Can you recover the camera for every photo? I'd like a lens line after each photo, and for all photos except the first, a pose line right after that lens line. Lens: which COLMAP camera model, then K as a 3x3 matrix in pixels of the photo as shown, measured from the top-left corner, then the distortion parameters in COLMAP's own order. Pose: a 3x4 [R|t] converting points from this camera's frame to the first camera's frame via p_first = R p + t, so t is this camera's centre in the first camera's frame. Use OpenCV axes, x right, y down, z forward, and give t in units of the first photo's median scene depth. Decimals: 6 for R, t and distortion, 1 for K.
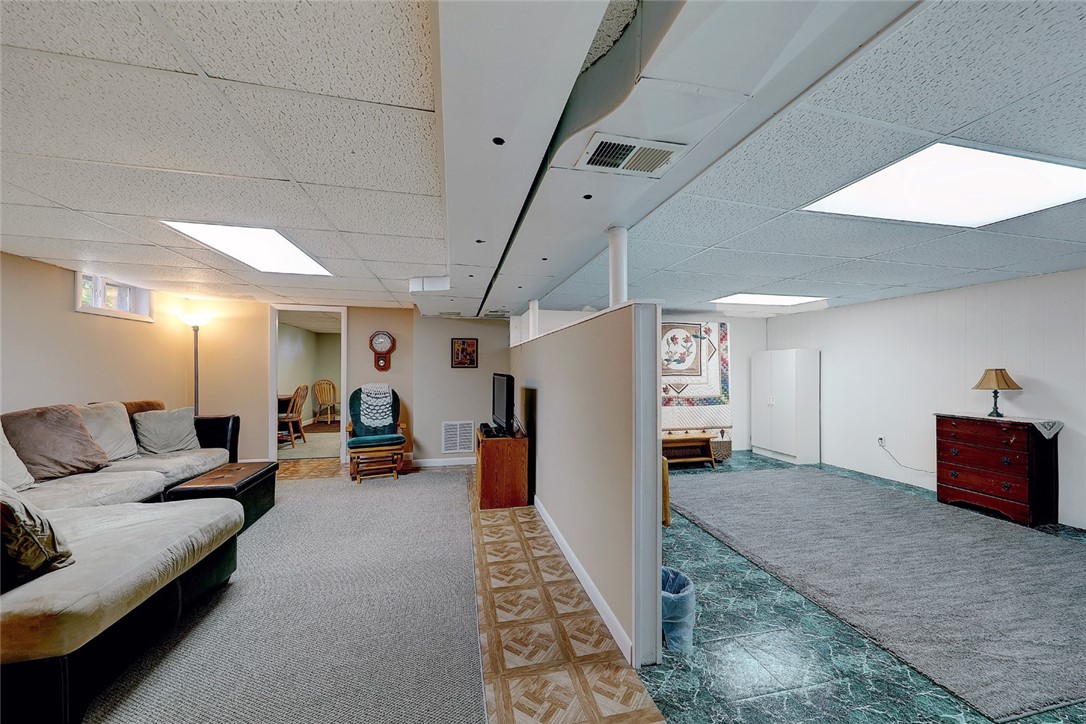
lens RADIAL K [[391.6, 0, 540.6], [0, 391.6, 364.9], [0, 0, 1]] dist [-0.000831, -0.000226]
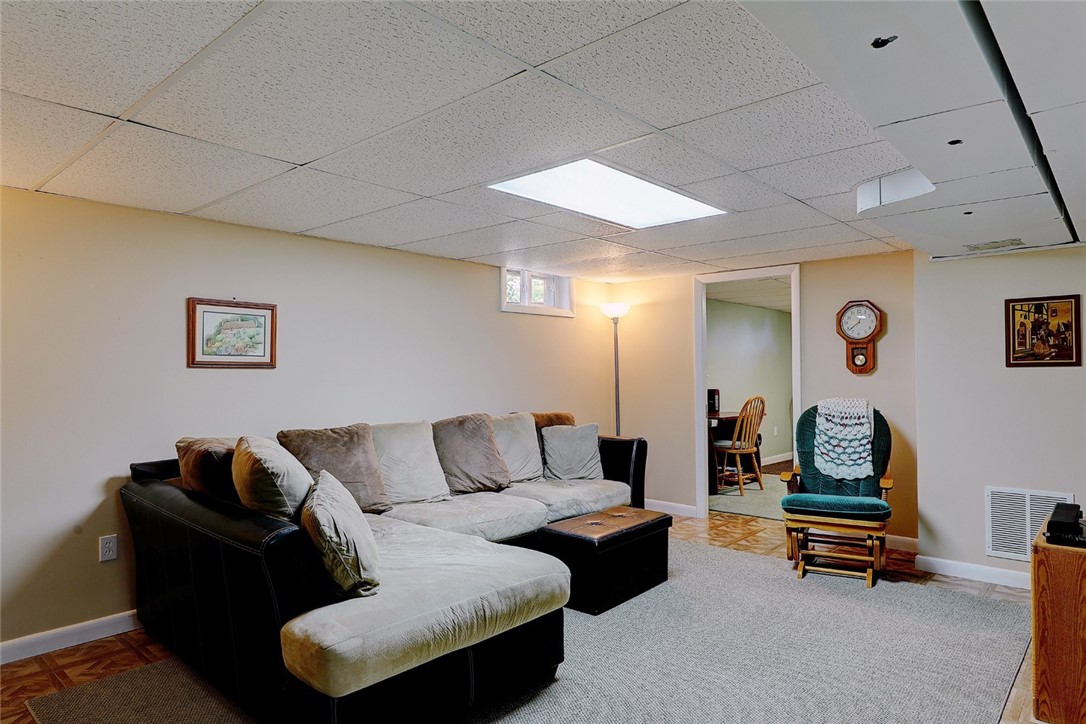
lens RADIAL K [[655.5, 0, 544.1], [0, 655.5, 369.6], [0, 0, 1]] dist [0.001100, 0.000619]
pose [[0.581258, -0.012797, -0.813619, 0.092450], [0.018414, 0.999827, -0.002571, 0.003875], [0.813511, -0.013487, 0.581393, 0.176214]]
